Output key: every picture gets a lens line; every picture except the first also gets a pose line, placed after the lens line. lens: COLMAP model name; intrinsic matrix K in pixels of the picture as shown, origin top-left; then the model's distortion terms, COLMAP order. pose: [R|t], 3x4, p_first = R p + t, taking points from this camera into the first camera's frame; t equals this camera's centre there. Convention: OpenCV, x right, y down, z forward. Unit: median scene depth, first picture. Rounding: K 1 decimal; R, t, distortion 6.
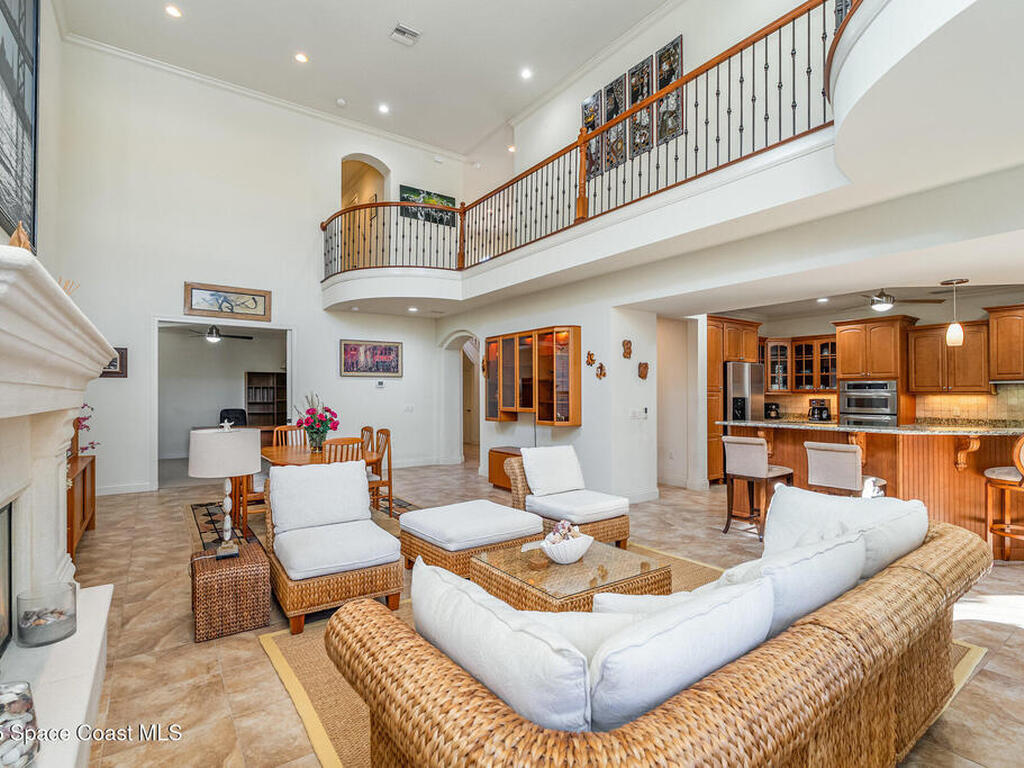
lens RADIAL K [[517.0, 0, 512.0], [0, 517.0, 384.0], [0, 0, 1]] dist [-0.000757, 0.000192]
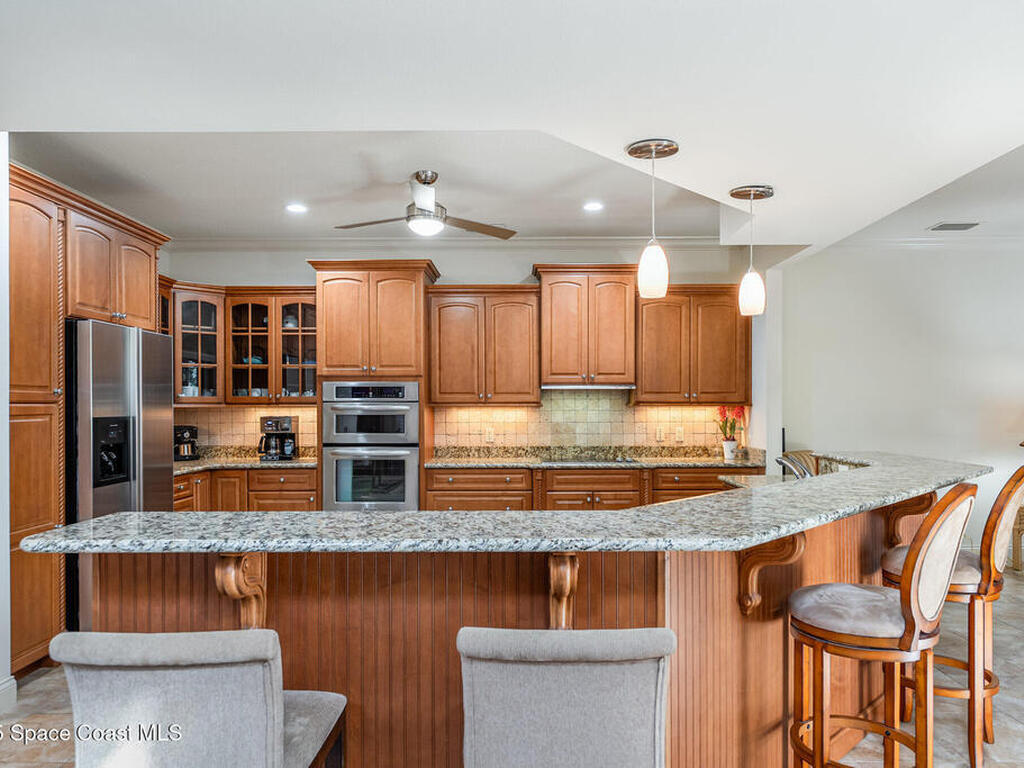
lens RADIAL K [[709.4, 0, 514.7], [0, 709.4, 408.9], [0, 0, 1]] dist [0.004510, 0.001403]
pose [[0.582930, -0.007013, 0.812492, 0.189251], [-0.014332, 0.999718, 0.018911, 0.006104], [-0.812396, -0.022669, 0.582665, 0.458251]]
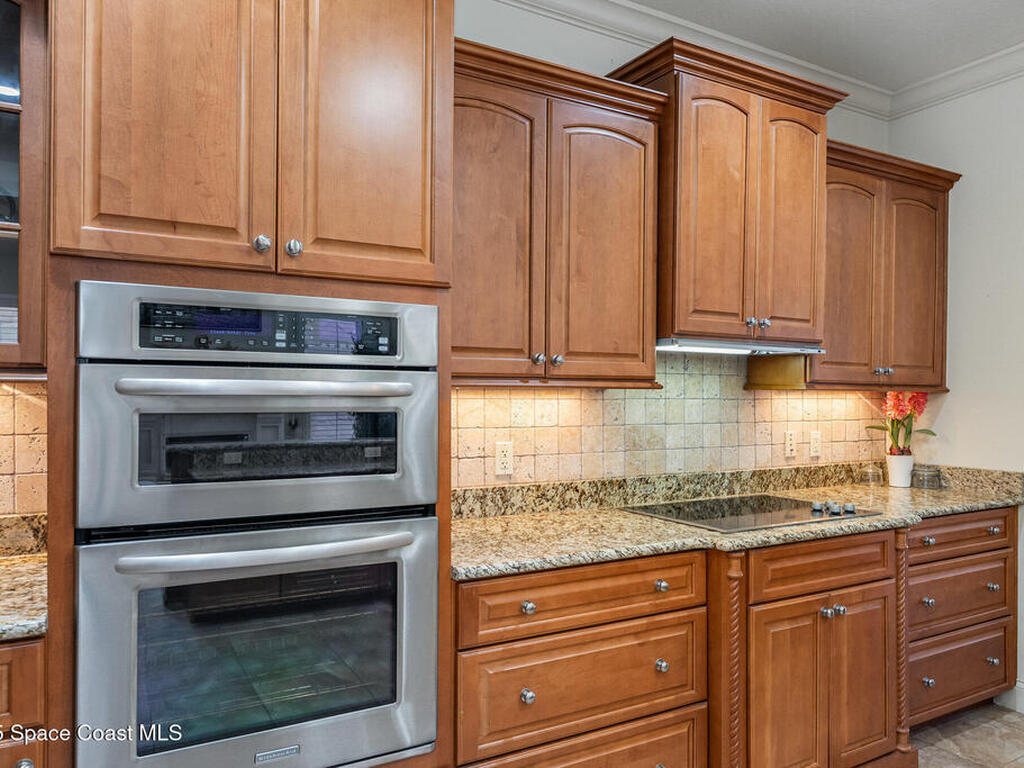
lens RADIAL K [[732.1, 0, 512.0], [0, 732.1, 384.0], [0, 0, 1]] dist [0.002193, 0.000604]
pose [[0.087411, 0.011211, 0.996109, 0.478627], [-0.028764, 0.999548, -0.008726, 0.019575], [-0.995757, -0.027889, 0.087694, 0.897675]]
